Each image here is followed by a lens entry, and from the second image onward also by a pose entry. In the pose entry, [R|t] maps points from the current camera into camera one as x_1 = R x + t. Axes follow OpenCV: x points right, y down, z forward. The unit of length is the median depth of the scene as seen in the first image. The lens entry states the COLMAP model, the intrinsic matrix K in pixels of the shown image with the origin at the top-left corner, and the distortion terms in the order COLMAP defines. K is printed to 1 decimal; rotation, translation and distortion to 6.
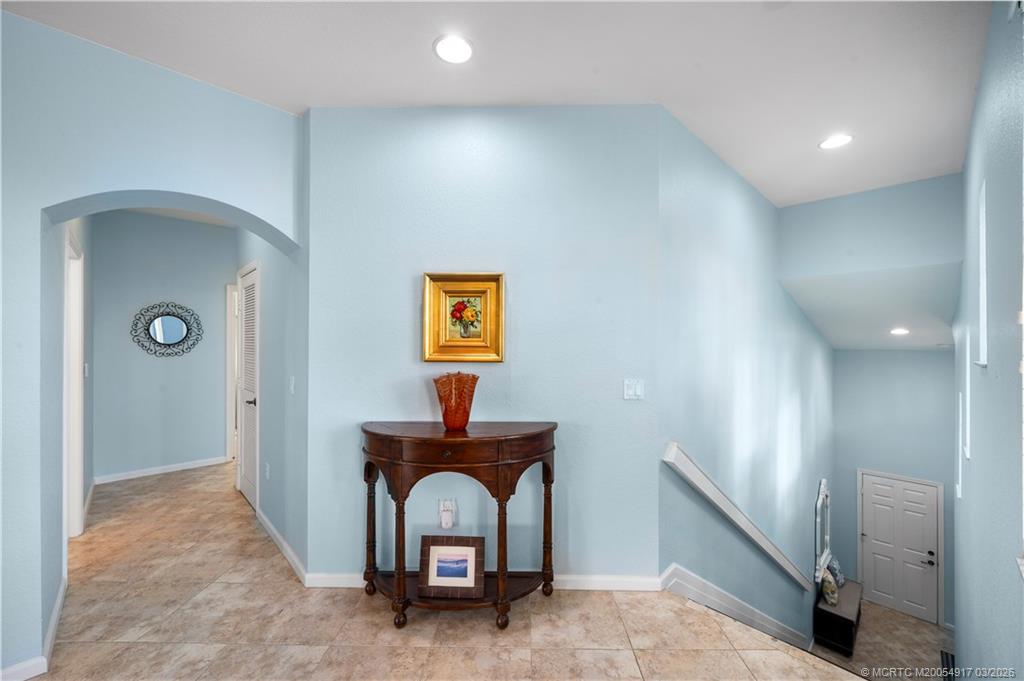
lens RADIAL K [[398.2, 0, 512.0], [0, 398.2, 340.5], [0, 0, 1]] dist [0.000088, 0.000156]
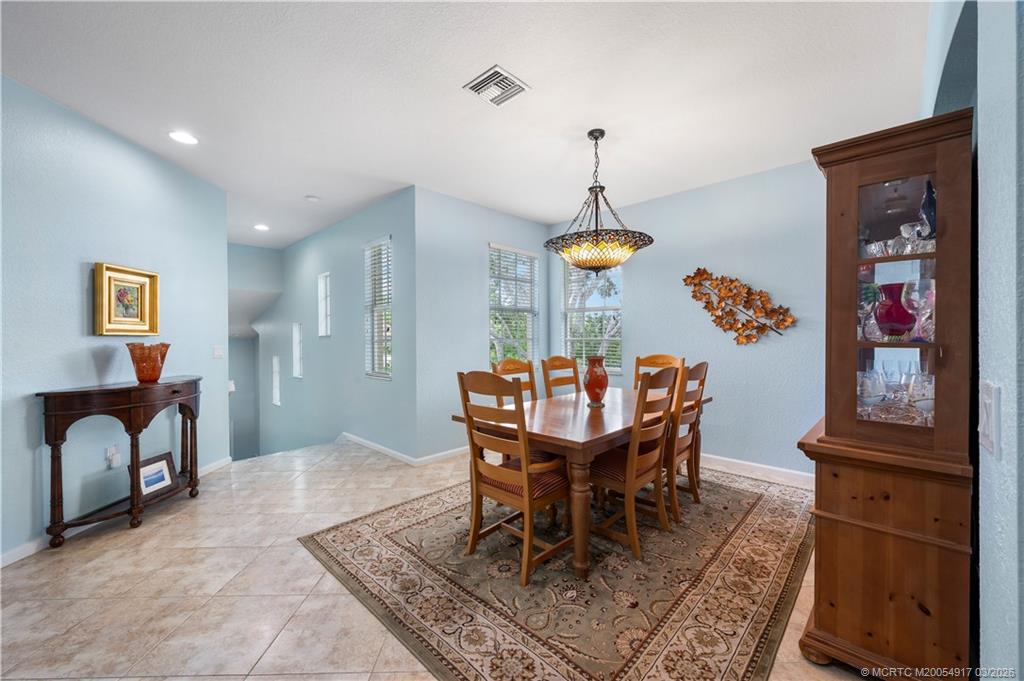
lens RADIAL K [[398.2, 0, 512.0], [0, 398.2, 340.5], [0, 0, 1]] dist [0.000088, 0.000156]
pose [[-0.037669, -0.004864, 0.999278, -1.613178], [0.001055, 0.999987, 0.004907, 0.071504], [-0.999290, 0.001239, -0.037664, -0.225201]]
